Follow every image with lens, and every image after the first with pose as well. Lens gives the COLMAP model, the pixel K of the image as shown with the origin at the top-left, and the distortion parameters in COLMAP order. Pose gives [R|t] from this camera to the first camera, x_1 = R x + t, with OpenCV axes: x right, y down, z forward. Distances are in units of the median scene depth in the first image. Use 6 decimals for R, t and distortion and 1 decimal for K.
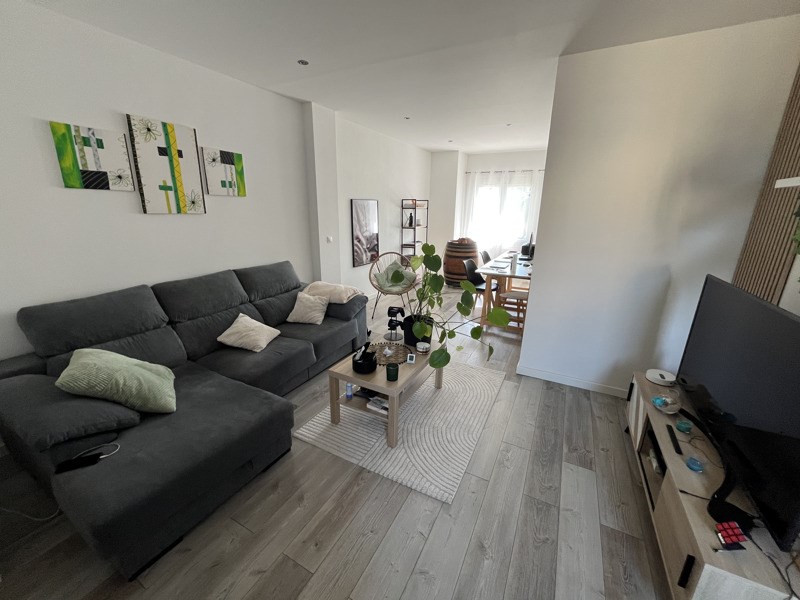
lens RADIAL K [[323.0, 0, 398.3], [0, 323.0, 299.6], [0, 0, 1]] dist [-0.002124, -0.000751]
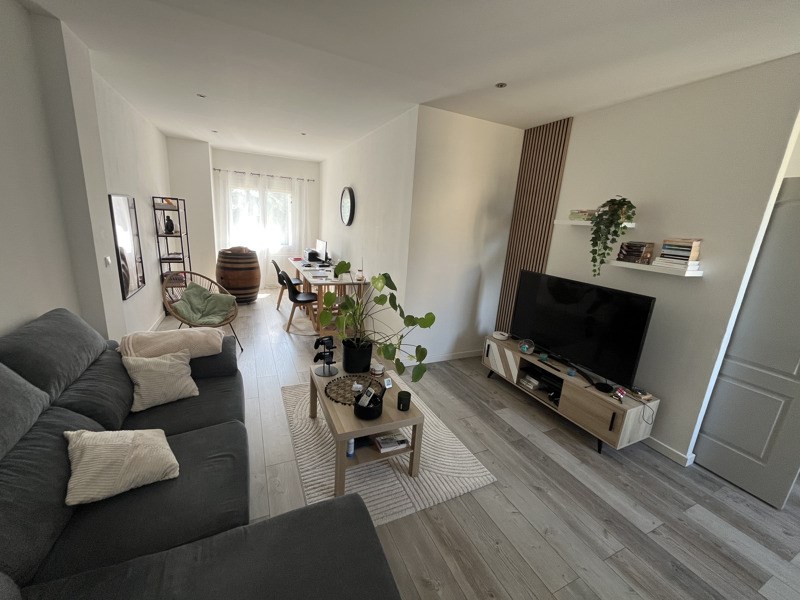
lens RADIAL K [[323.0, 0, 398.3], [0, 323.0, 299.6], [0, 0, 1]] dist [-0.002124, -0.000751]
pose [[0.600369, -0.163754, 0.782778, -0.632141], [0.163579, 0.983262, 0.080234, -0.128776], [-0.782815, 0.079876, 0.617107, 0.354540]]
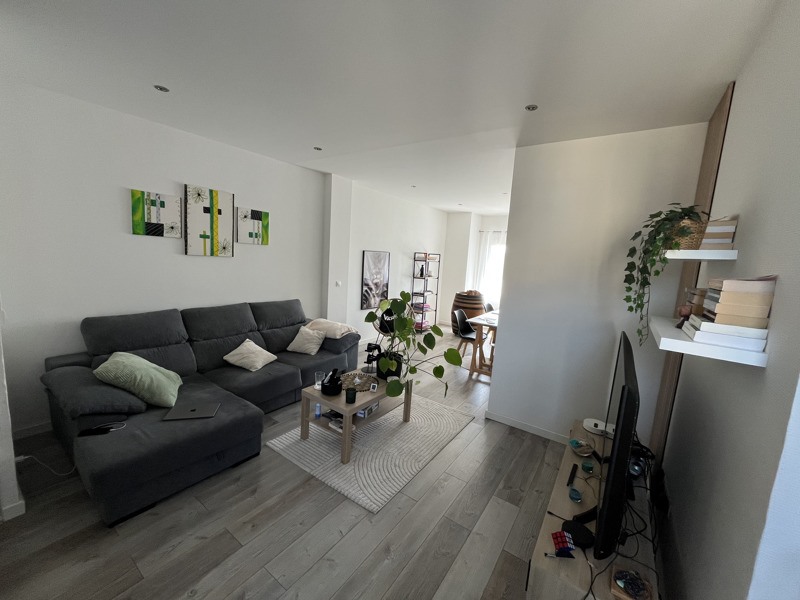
lens RADIAL K [[323.0, 0, 398.3], [0, 323.0, 299.6], [0, 0, 1]] dist [-0.002124, -0.000751]
pose [[0.990858, 0.064509, -0.118486, 0.236214], [-0.081458, 0.986177, -0.144290, 0.030964], [0.107541, 0.152623, 0.982416, -0.165683]]
